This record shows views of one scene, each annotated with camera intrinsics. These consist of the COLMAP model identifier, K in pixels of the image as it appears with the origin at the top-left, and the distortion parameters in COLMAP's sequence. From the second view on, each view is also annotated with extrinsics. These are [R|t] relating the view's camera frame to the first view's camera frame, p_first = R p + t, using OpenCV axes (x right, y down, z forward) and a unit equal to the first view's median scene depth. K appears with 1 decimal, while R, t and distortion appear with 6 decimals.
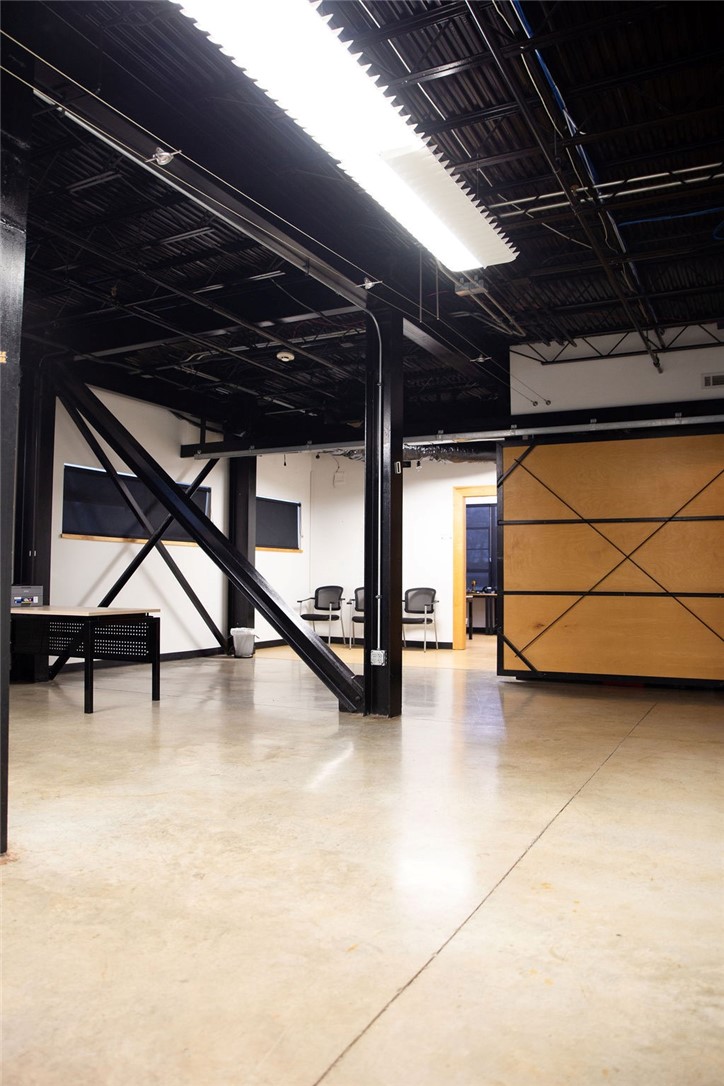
lens RADIAL K [[775.7, 0, 362.0], [0, 775.7, 543.0], [0, 0, 1]] dist [-0.132639, 0.095063]
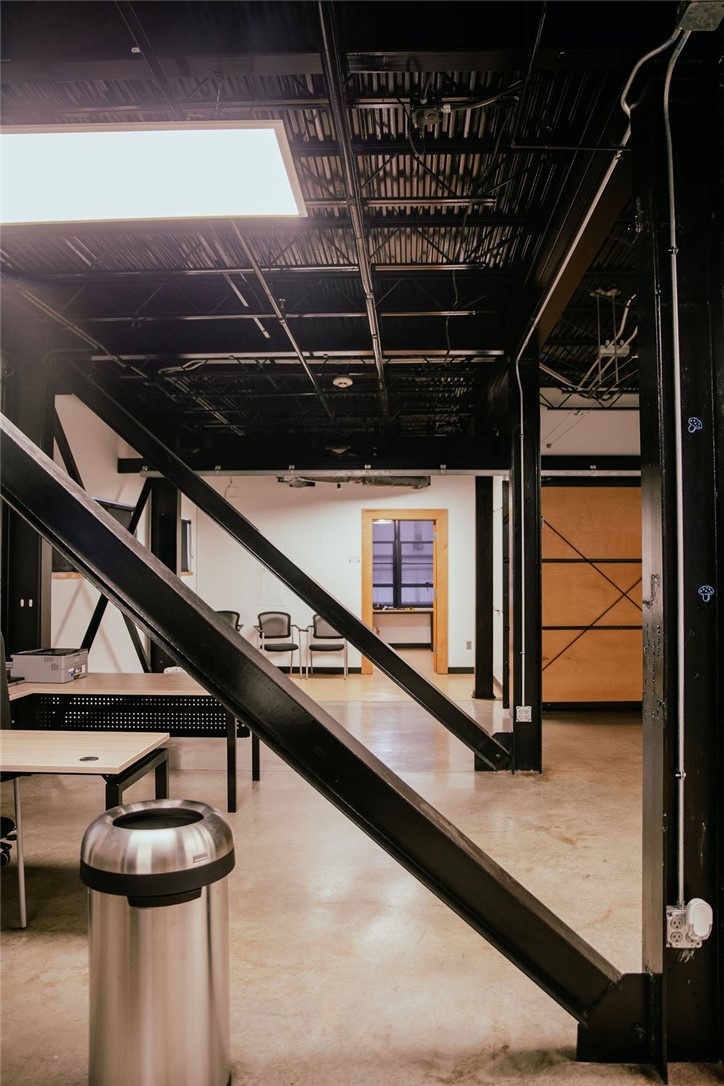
lens RADIAL K [[775.7, 0, 362.0], [0, 775.7, 543.0], [0, 0, 1]] dist [-0.132639, 0.095063]
pose [[0.910277, 0.008245, 0.413919, -0.440417], [-0.013228, 0.999870, 0.009172, -0.058697], [-0.413789, -0.013825, 0.910268, 0.152777]]
